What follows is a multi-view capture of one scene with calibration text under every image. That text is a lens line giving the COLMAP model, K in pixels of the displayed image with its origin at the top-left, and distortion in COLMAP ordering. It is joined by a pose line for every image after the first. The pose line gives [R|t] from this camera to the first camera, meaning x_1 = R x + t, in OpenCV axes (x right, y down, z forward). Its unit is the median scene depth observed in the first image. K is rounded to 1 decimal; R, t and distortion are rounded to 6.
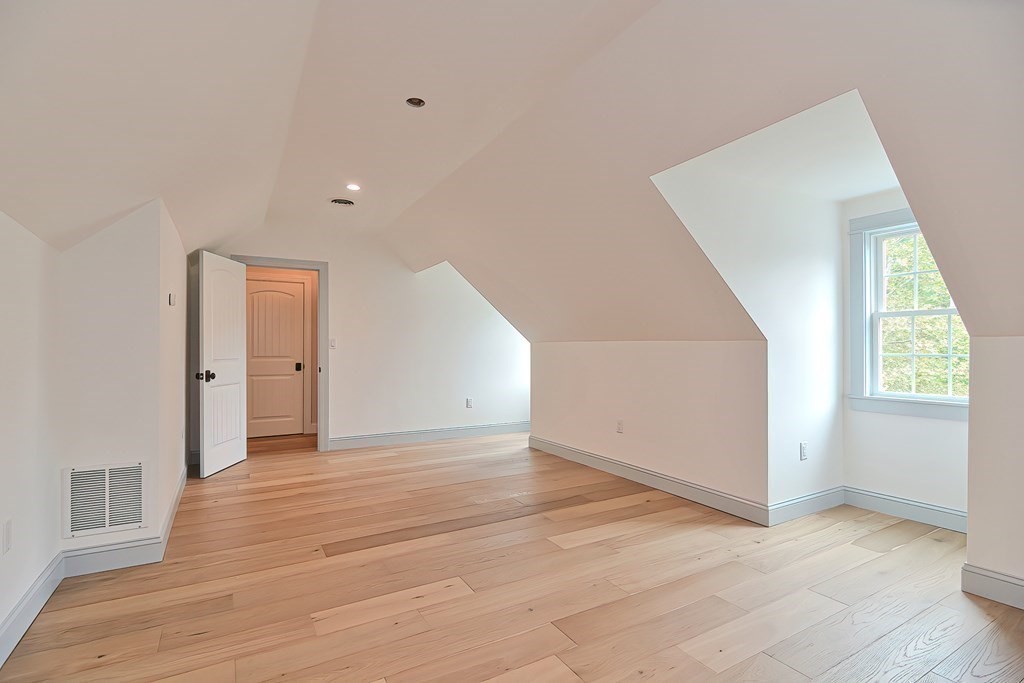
lens RADIAL K [[488.7, 0, 509.9], [0, 488.7, 344.3], [0, 0, 1]] dist [-0.018851, -0.000872]
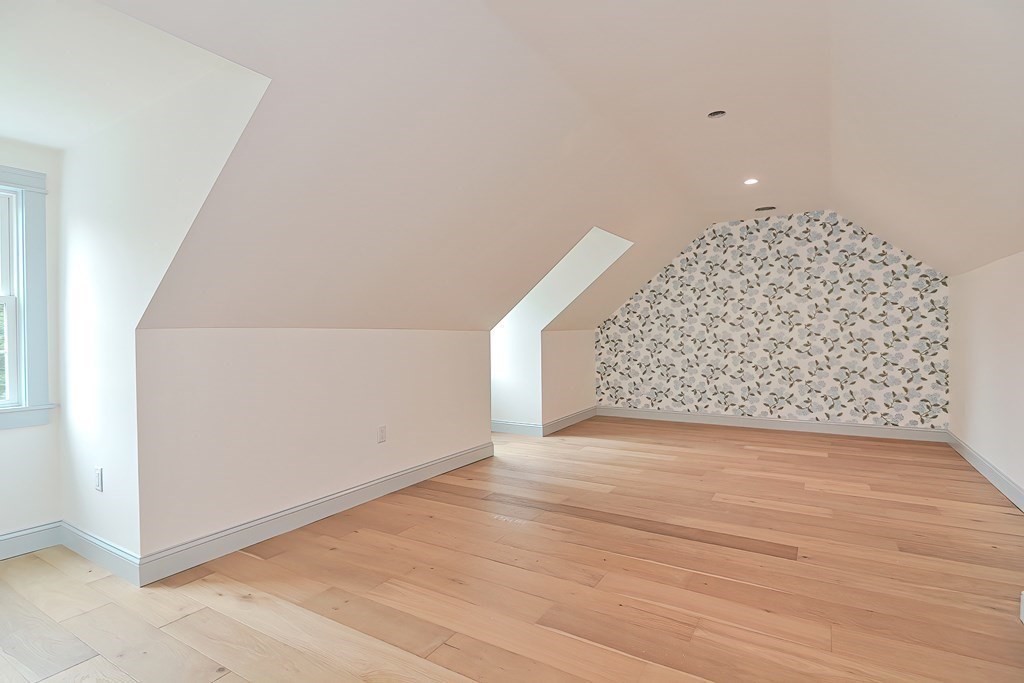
lens RADIAL K [[509.2, 0, 497.9], [0, 509.2, 338.8], [0, 0, 1]] dist [-0.022068, 0.000060]
pose [[-0.460307, -0.001479, 0.887759, -0.766855], [0.008863, 0.999941, 0.006262, 0.010381], [-0.887716, 0.010751, -0.460266, 1.537001]]
